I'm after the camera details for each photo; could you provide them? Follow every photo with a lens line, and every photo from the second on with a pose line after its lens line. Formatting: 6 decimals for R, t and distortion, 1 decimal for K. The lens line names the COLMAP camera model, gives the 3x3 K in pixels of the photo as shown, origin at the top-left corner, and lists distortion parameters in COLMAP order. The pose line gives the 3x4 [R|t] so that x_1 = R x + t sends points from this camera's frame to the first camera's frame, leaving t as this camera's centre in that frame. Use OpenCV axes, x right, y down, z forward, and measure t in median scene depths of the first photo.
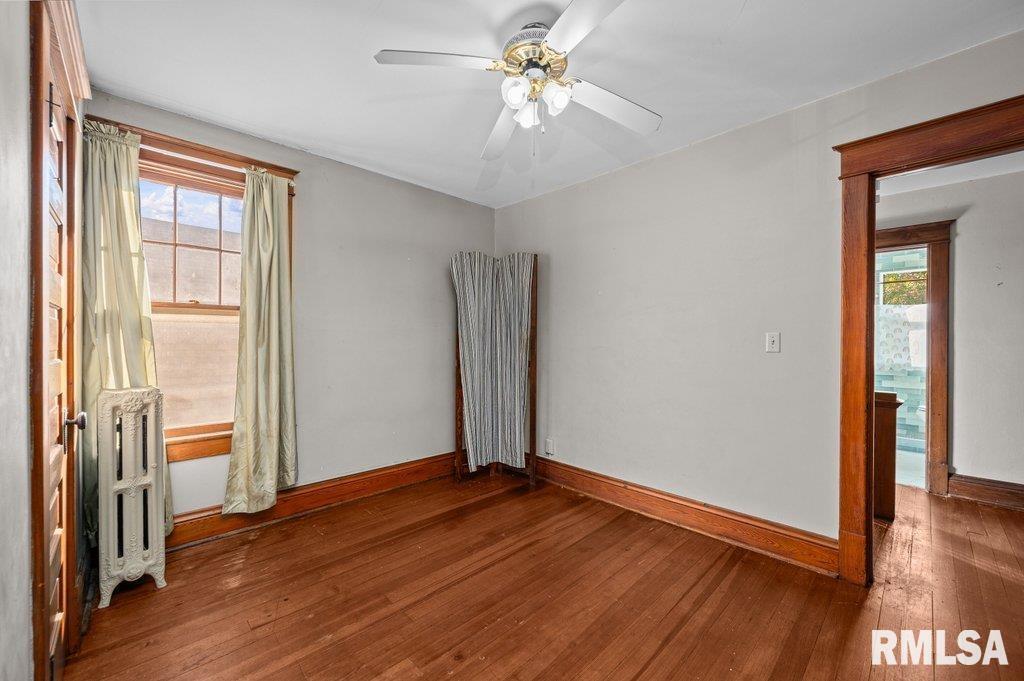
lens RADIAL K [[408.7, 0, 515.7], [0, 408.7, 345.2], [0, 0, 1]] dist [-0.000032, 0.000149]
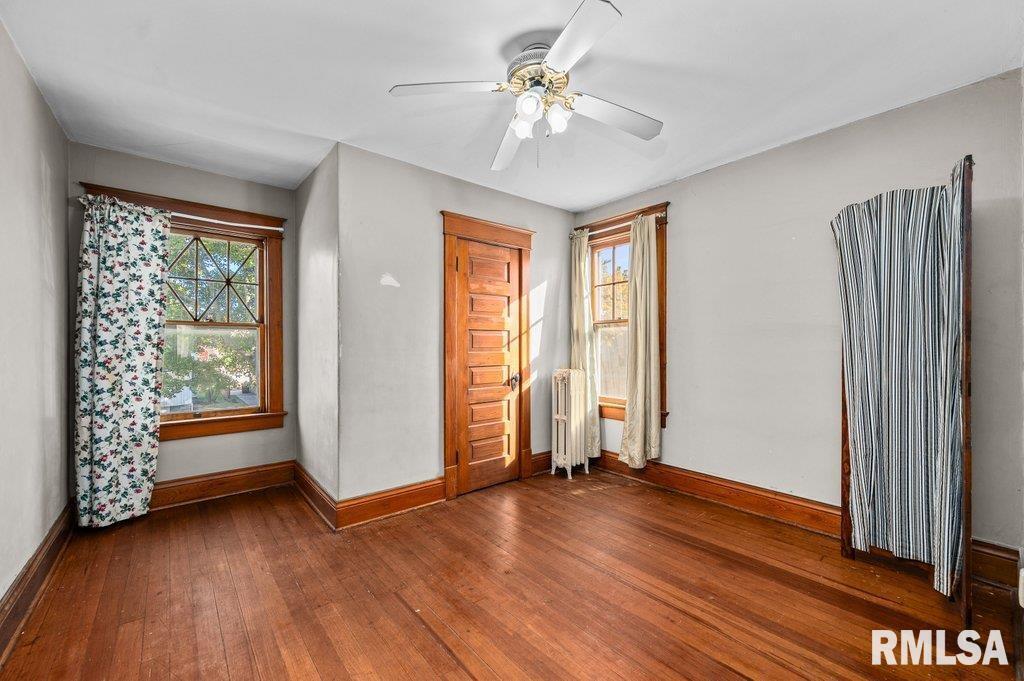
lens RADIAL K [[411.2, 0, 515.6], [0, 411.2, 353.5], [0, 0, 1]] dist [-0.000229, -0.000032]
pose [[-0.074101, 0.021586, -0.997017, 0.785181], [-0.006793, 0.999732, 0.022150, -0.005585], [0.997228, 0.008414, -0.073935, 0.720092]]
